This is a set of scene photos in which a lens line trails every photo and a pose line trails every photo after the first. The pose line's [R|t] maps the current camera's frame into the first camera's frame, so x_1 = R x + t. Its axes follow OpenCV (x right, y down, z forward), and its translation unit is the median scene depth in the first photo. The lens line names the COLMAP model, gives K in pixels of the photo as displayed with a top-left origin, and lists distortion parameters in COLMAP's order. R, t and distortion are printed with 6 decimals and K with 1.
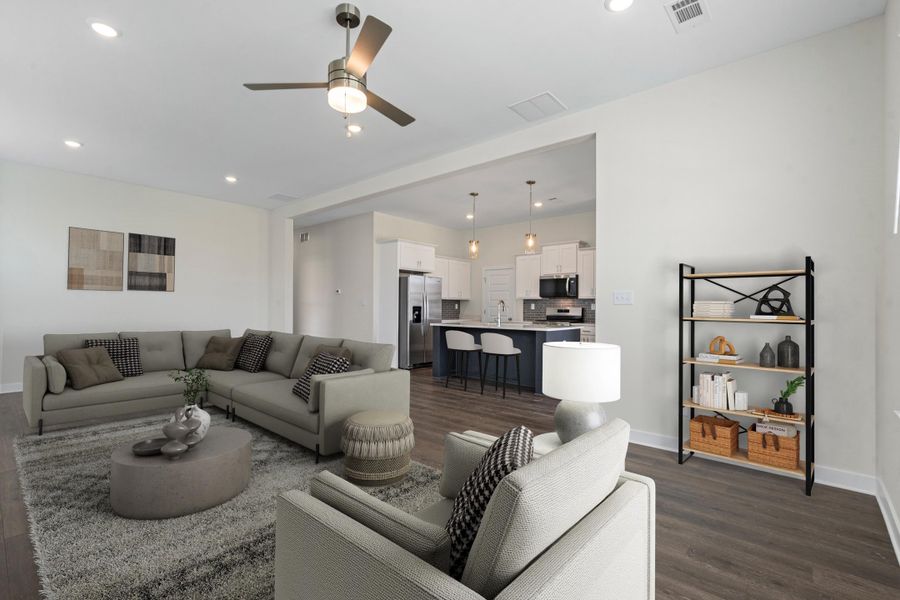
lens RADIAL K [[413.1, 0, 450.0], [0, 413.1, 300.0], [0, 0, 1]] dist [-0.009435, 0.000151]
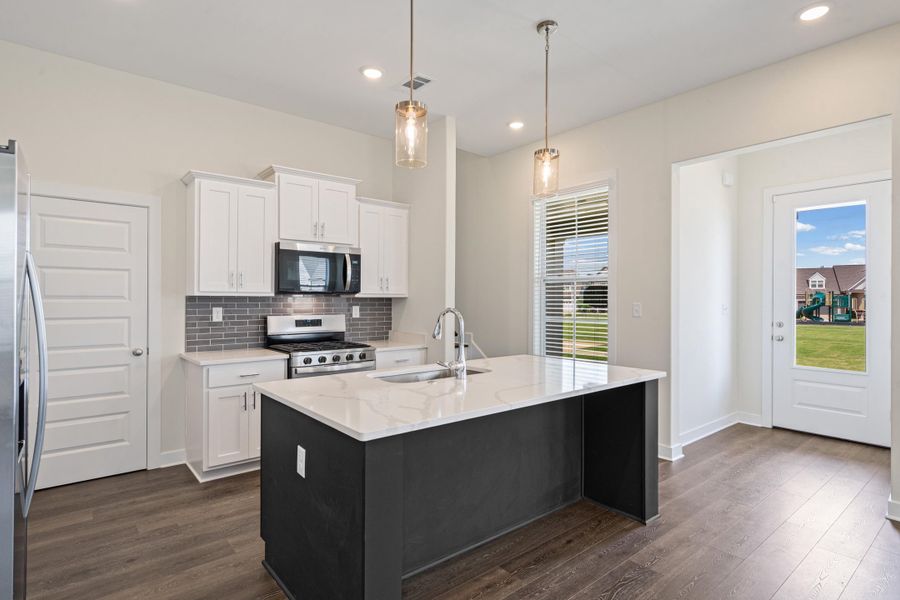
lens RADIAL K [[446.0, 0, 447.3], [0, 446.0, 295.3], [0, 0, 1]] dist [-0.053980, 0.000324]
pose [[0.189226, 0.005423, 0.981919, -0.182876], [-0.014347, 0.999893, -0.002758, -0.004922], [-0.981829, -0.013566, 0.189283, 0.756575]]
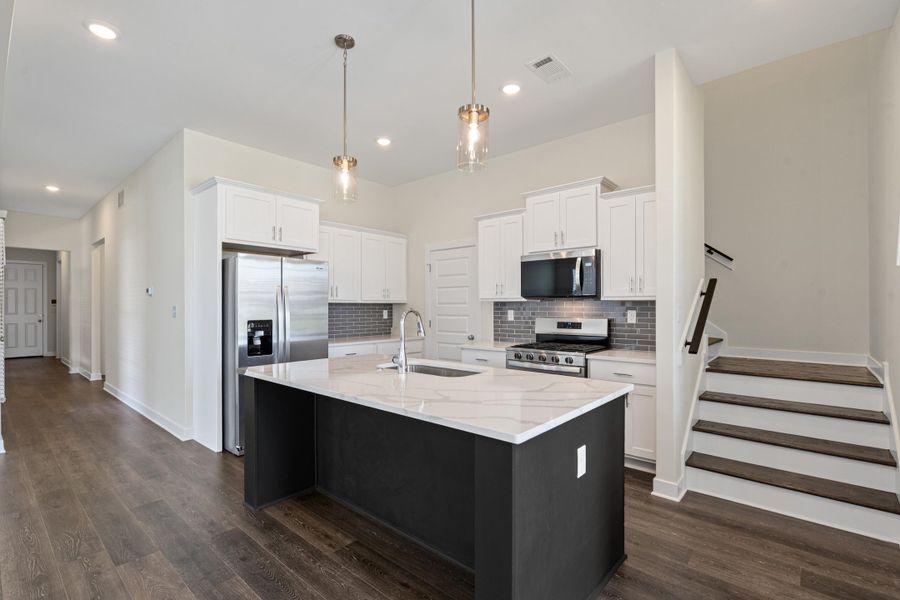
lens RADIAL K [[413.1, 0, 450.0], [0, 413.1, 300.0], [0, 0, 1]] dist [-0.009435, 0.000151]
pose [[0.999946, -0.010246, -0.001502, 0.132623], [0.010251, 0.999943, 0.003049, -0.006701], [0.001470, -0.003065, 0.999994, 0.505619]]
